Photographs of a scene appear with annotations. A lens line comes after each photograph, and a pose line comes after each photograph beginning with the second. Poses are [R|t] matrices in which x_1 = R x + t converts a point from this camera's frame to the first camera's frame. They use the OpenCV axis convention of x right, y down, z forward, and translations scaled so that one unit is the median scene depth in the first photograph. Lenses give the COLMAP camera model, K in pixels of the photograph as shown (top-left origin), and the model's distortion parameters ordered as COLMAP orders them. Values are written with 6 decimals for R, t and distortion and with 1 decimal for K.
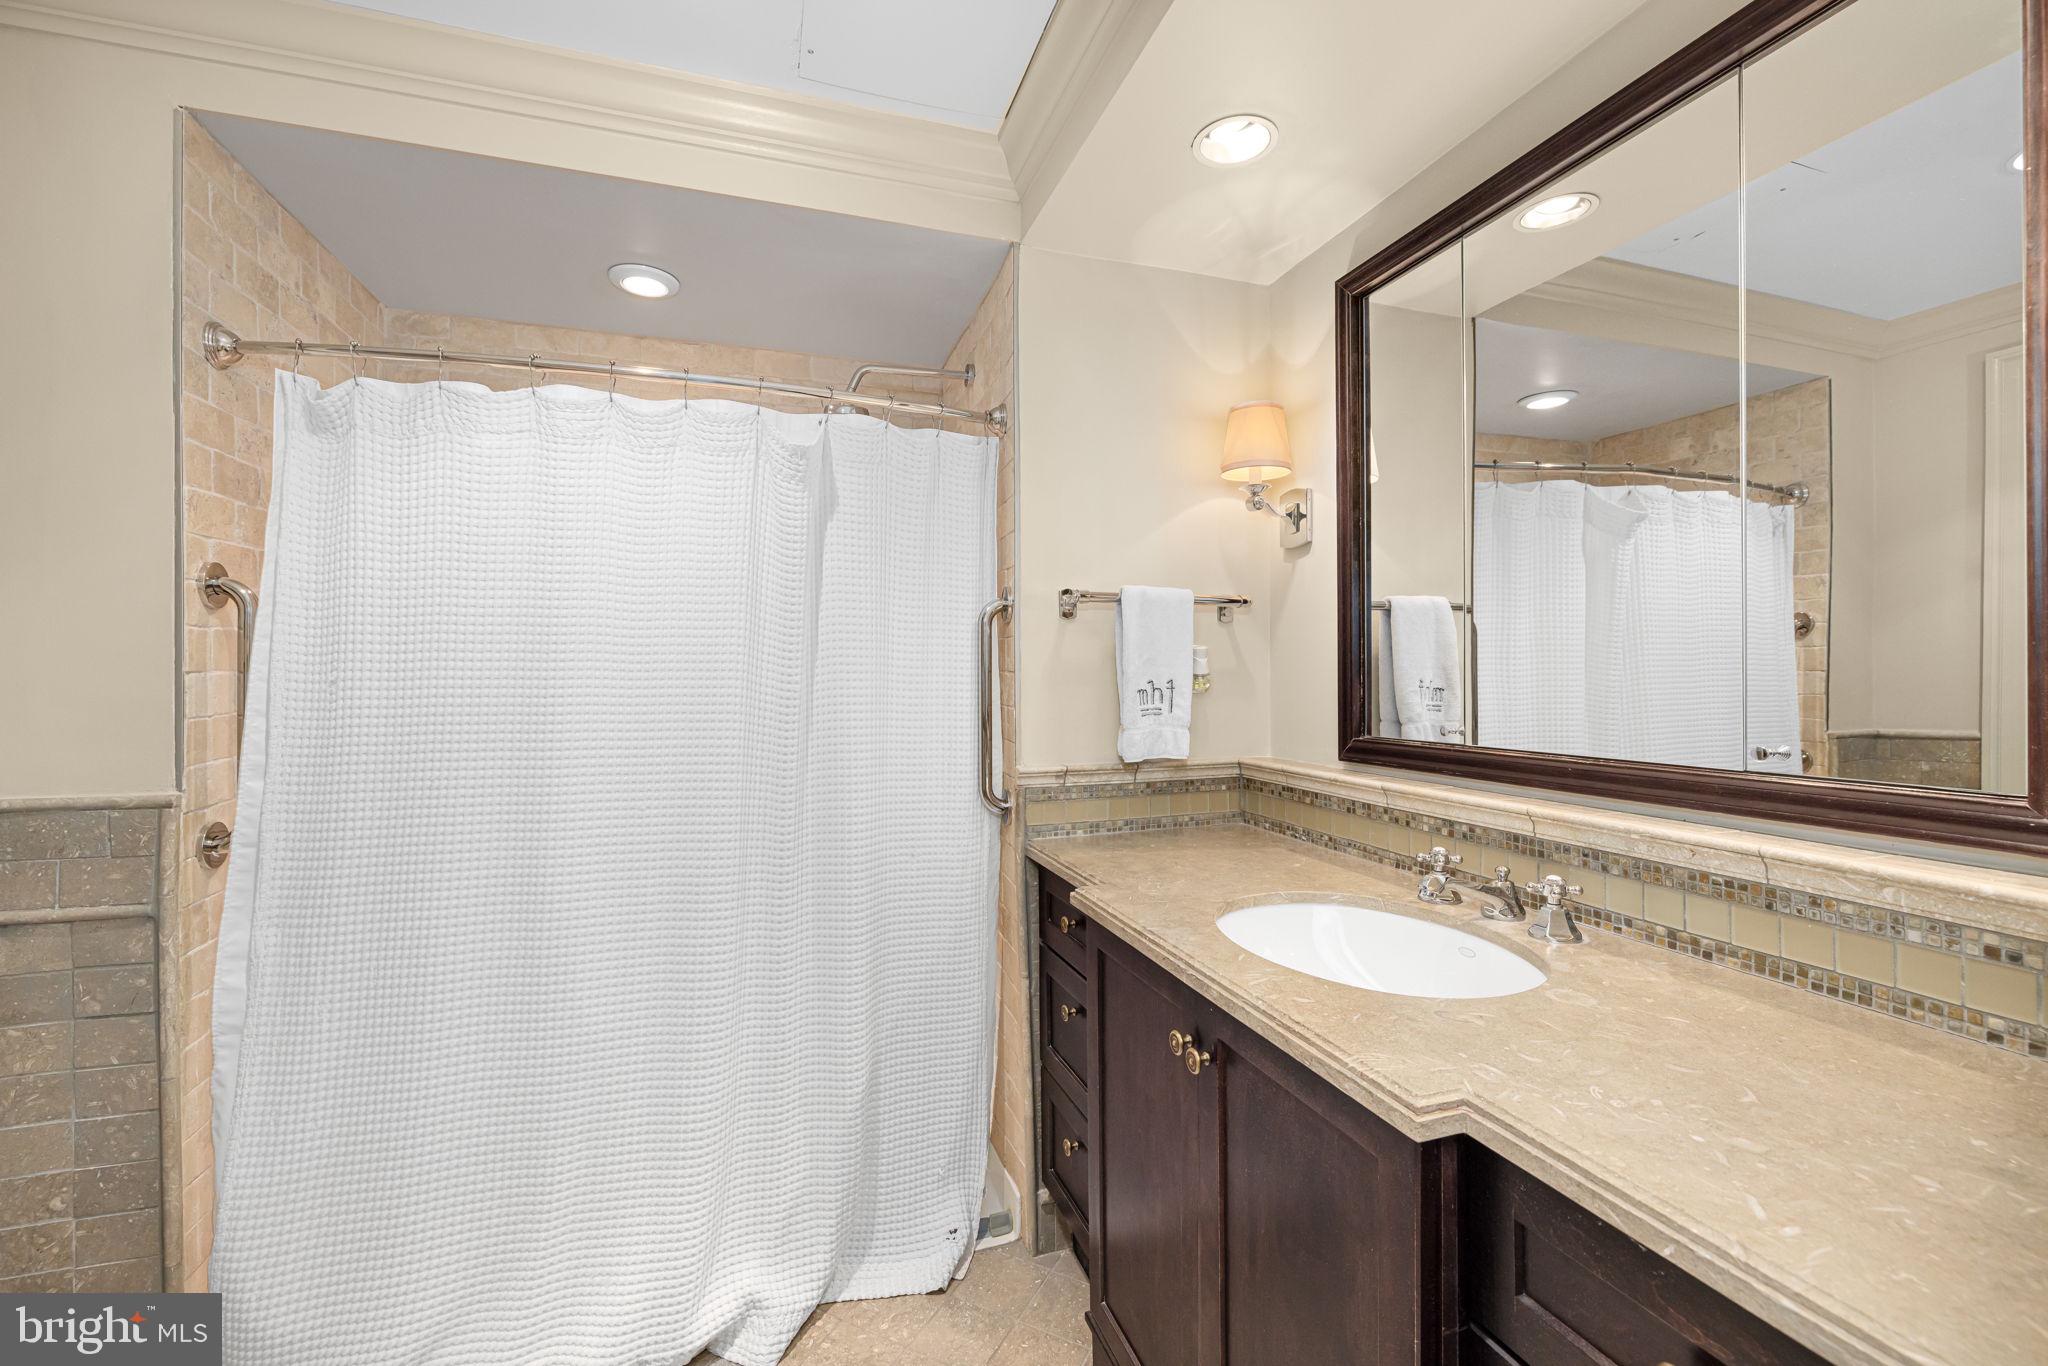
lens RADIAL K [[860.9, 0, 1029.1], [0, 860.9, 678.7], [0, 0, 1]] dist [-0.000121, 0.000140]
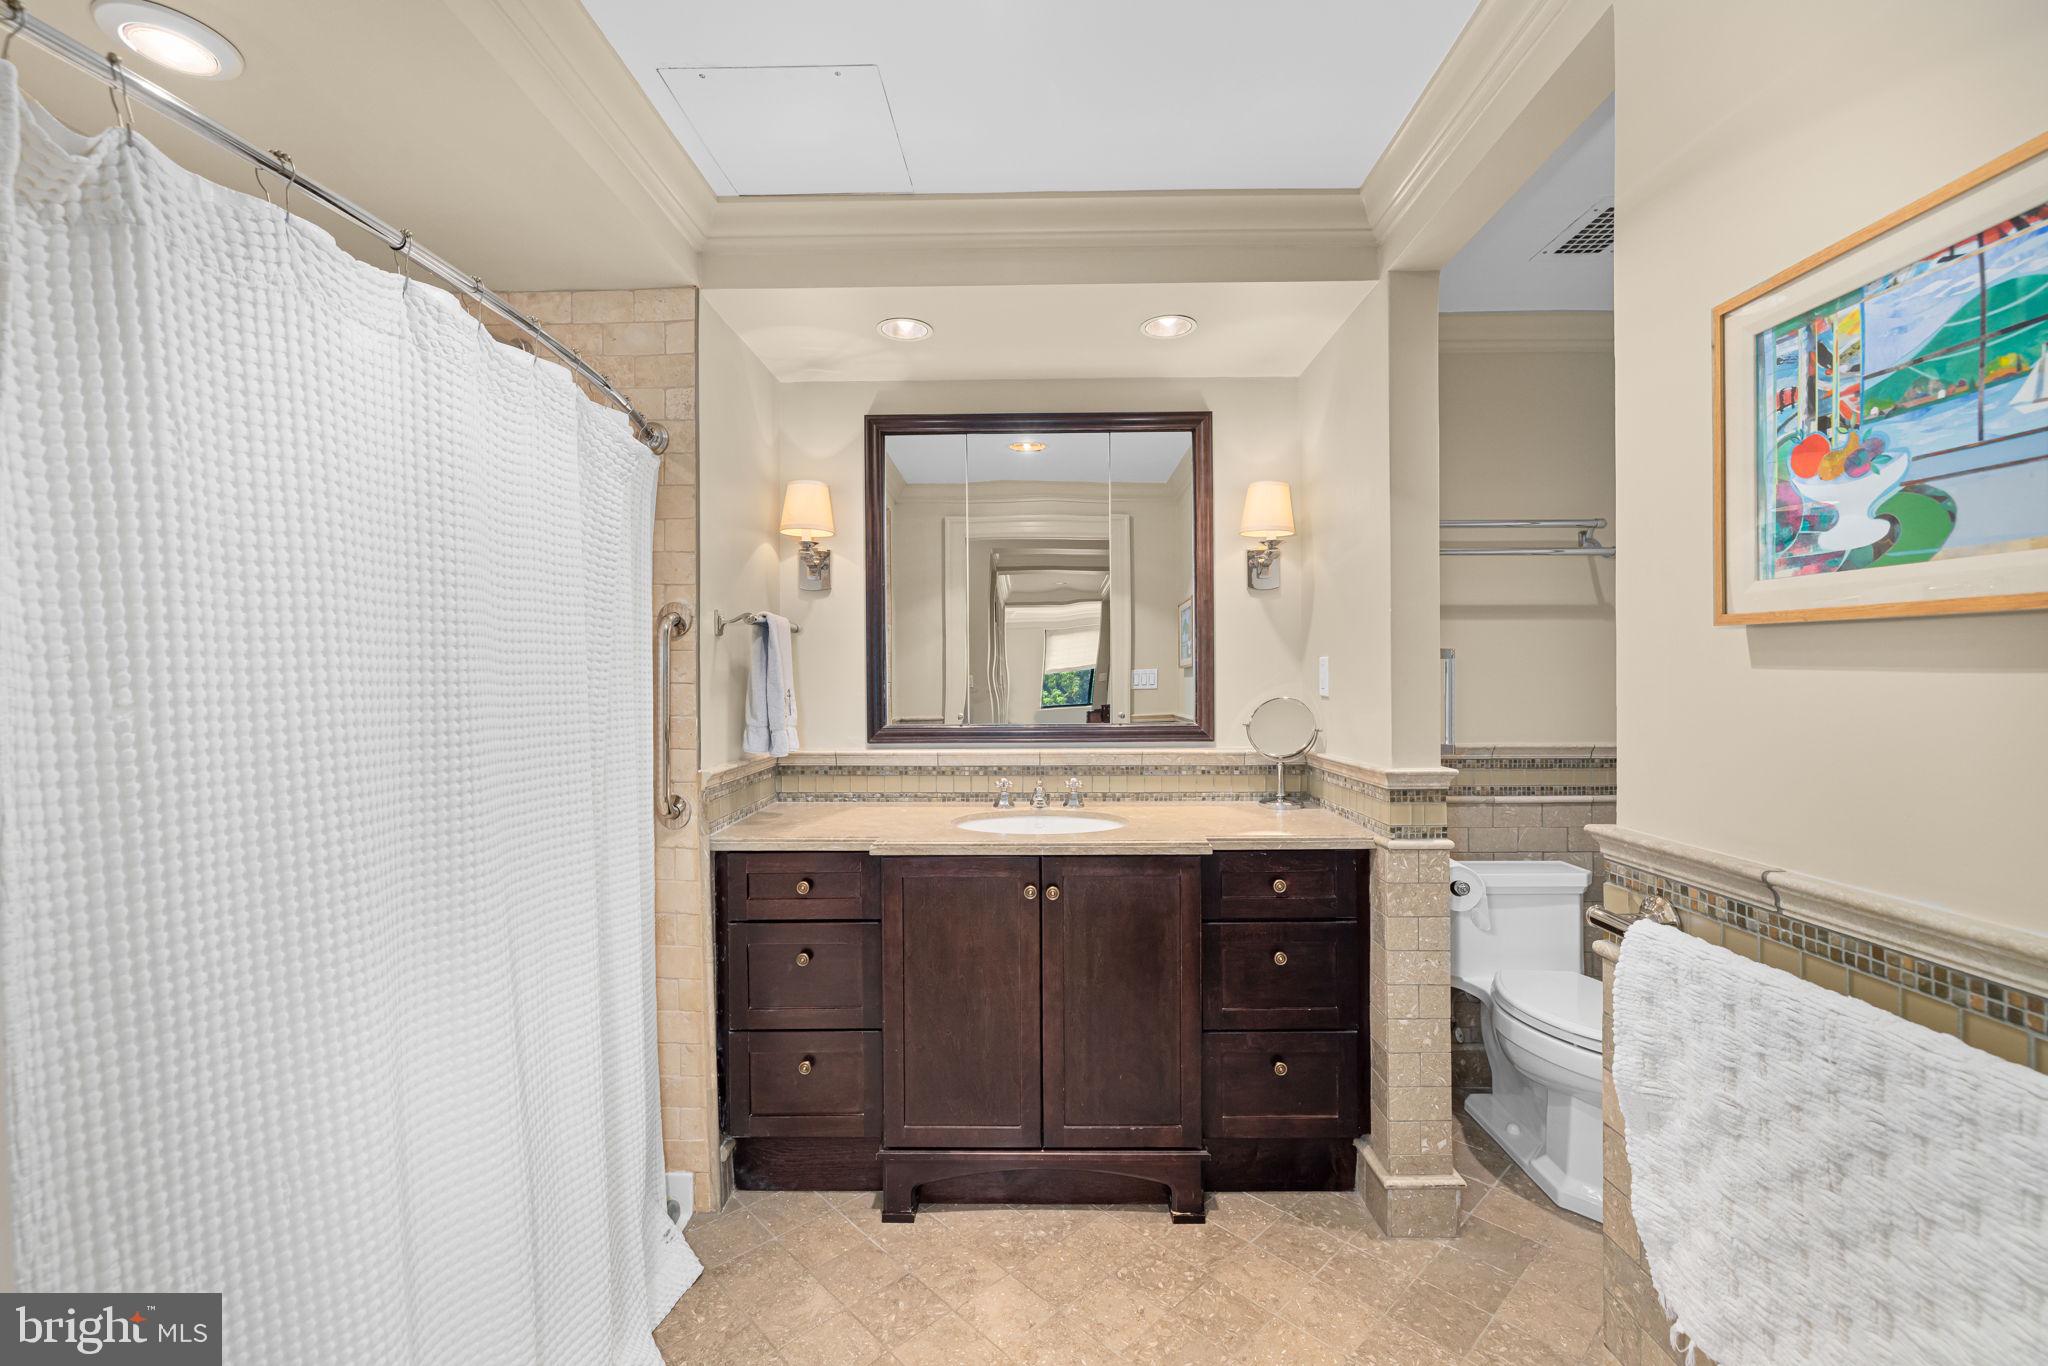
lens RADIAL K [[860.9, 0, 1029.1], [0, 860.9, 678.7], [0, 0, 1]] dist [-0.000121, 0.000140]
pose [[0.330968, 0.000518, 0.943642, -1.089415], [0.009661, 0.999946, -0.003937, -0.006665], [-0.943592, 0.010420, 0.330945, 0.306407]]
